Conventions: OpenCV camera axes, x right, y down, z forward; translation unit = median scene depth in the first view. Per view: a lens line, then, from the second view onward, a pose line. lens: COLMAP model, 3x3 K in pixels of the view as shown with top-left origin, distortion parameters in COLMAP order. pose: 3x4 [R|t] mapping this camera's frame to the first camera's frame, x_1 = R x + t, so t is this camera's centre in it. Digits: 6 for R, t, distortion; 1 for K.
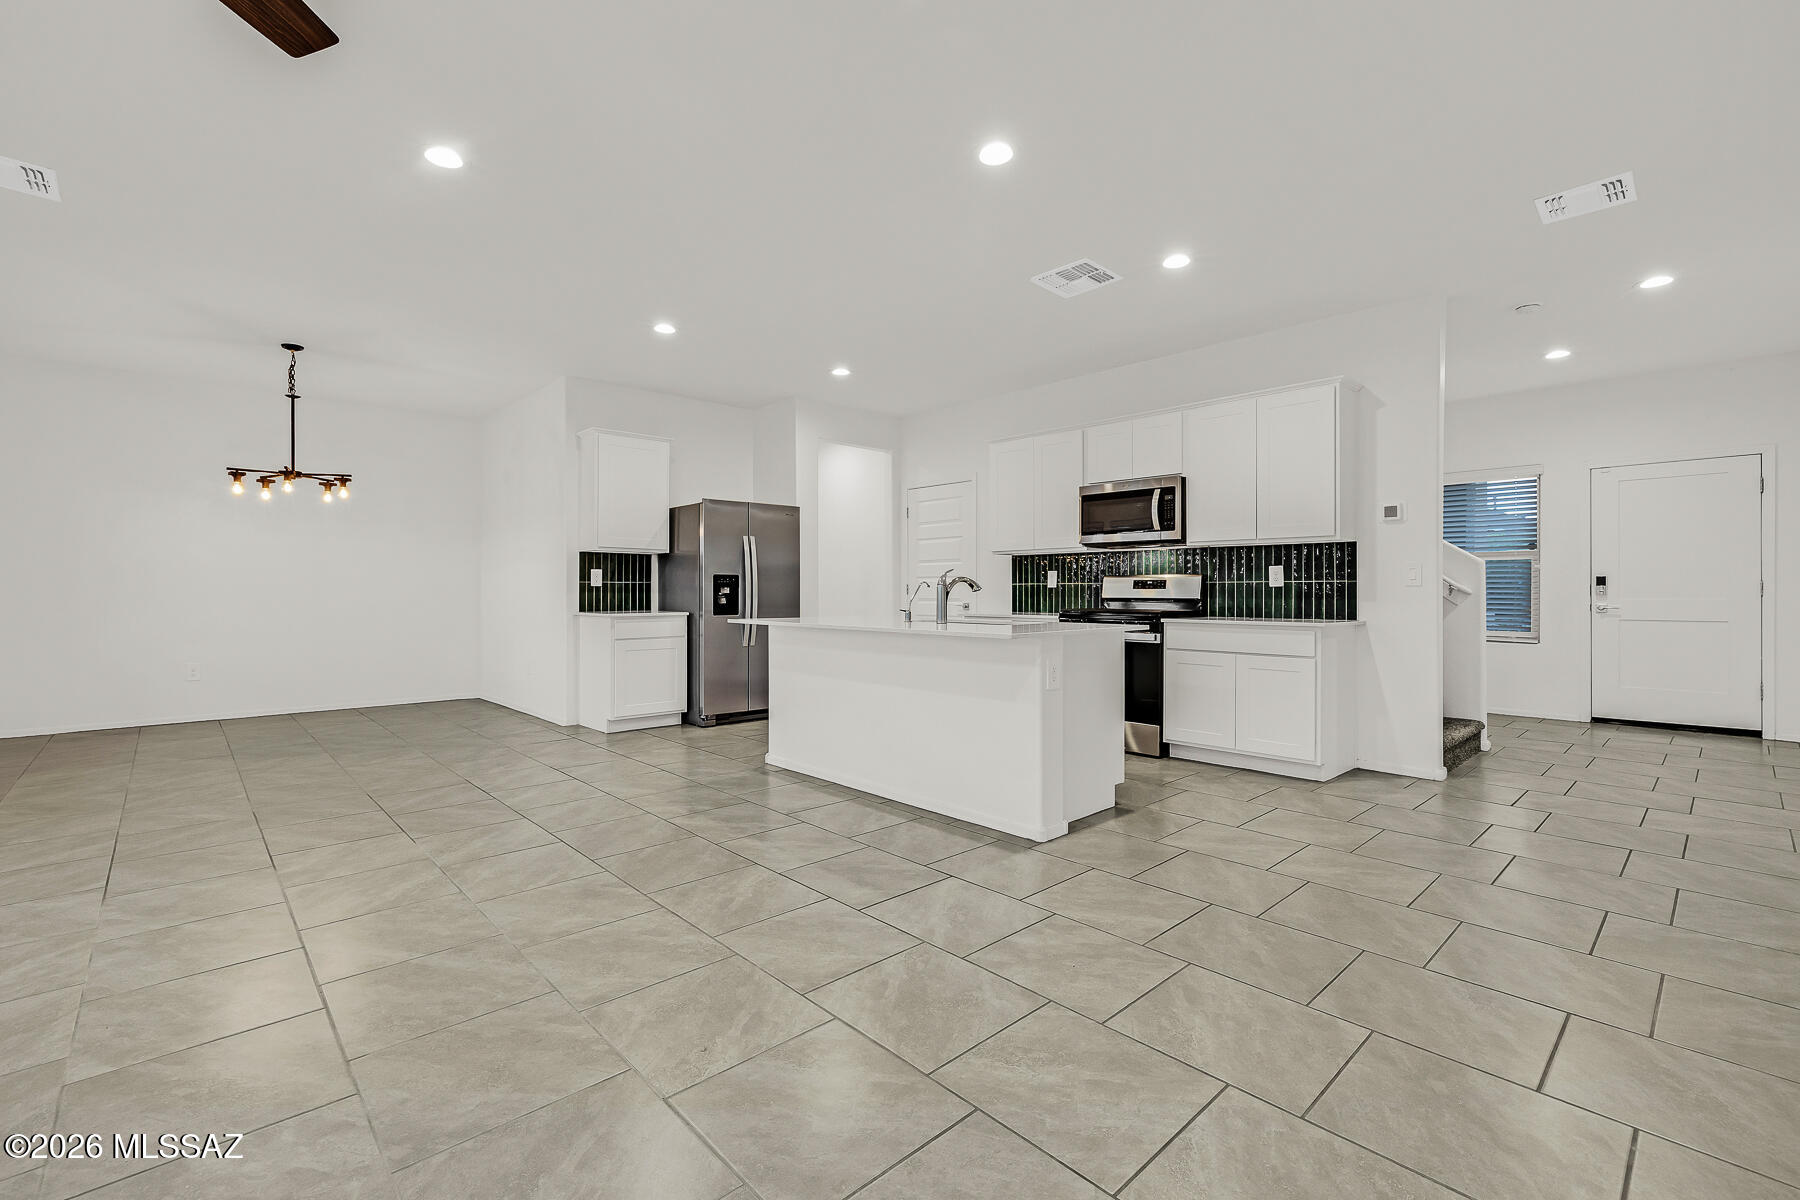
lens RADIAL K [[776.4, 0, 889.0], [0, 776.4, 587.1], [0, 0, 1]] dist [0.000184, 0.000447]
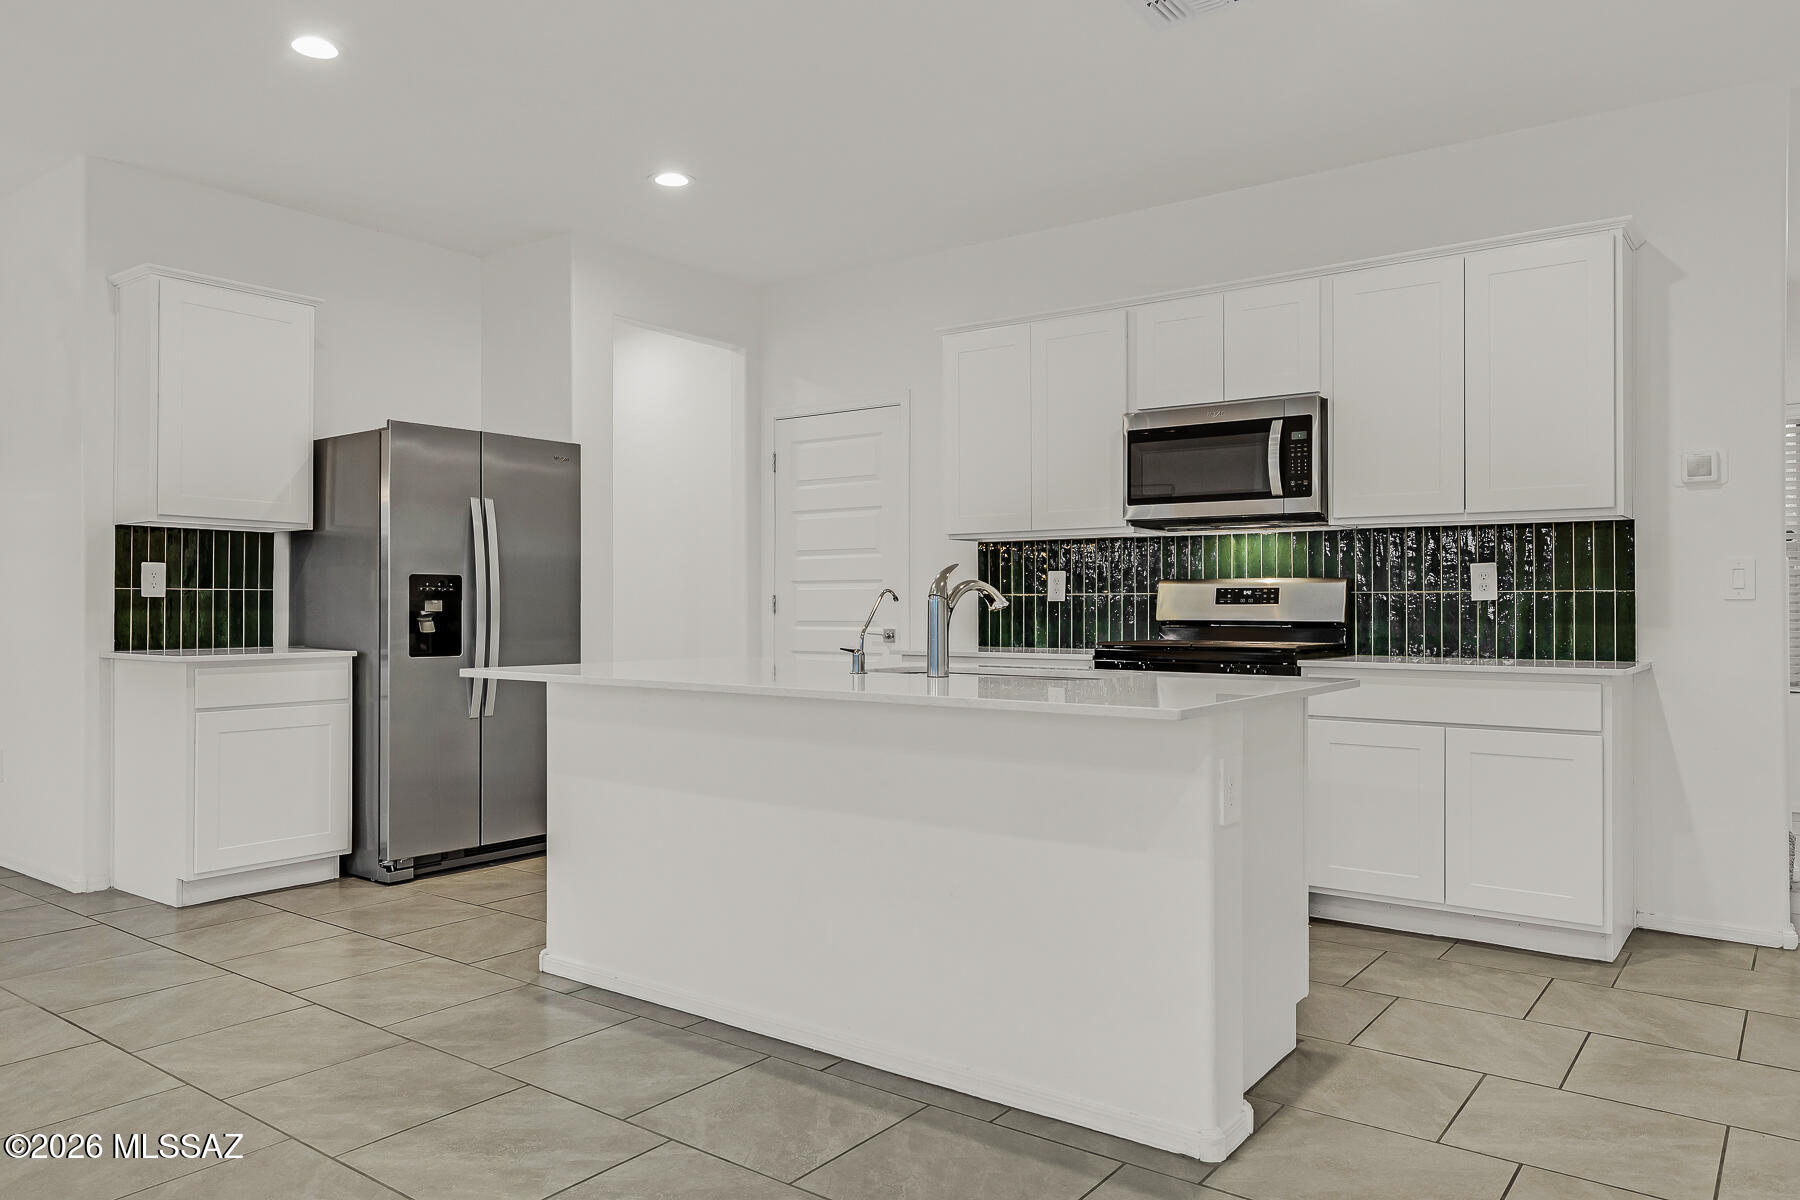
lens RADIAL K [[1232.3, 0, 870.4], [0, 1232.3, 593.8], [0, 0, 1]] dist [0.000321, -0.001157]
pose [[0.985621, 0.002264, 0.168958, -0.078100], [-0.001730, 0.999993, -0.003309, -0.001812], [-0.168964, 0.002969, 0.985618, 0.197837]]
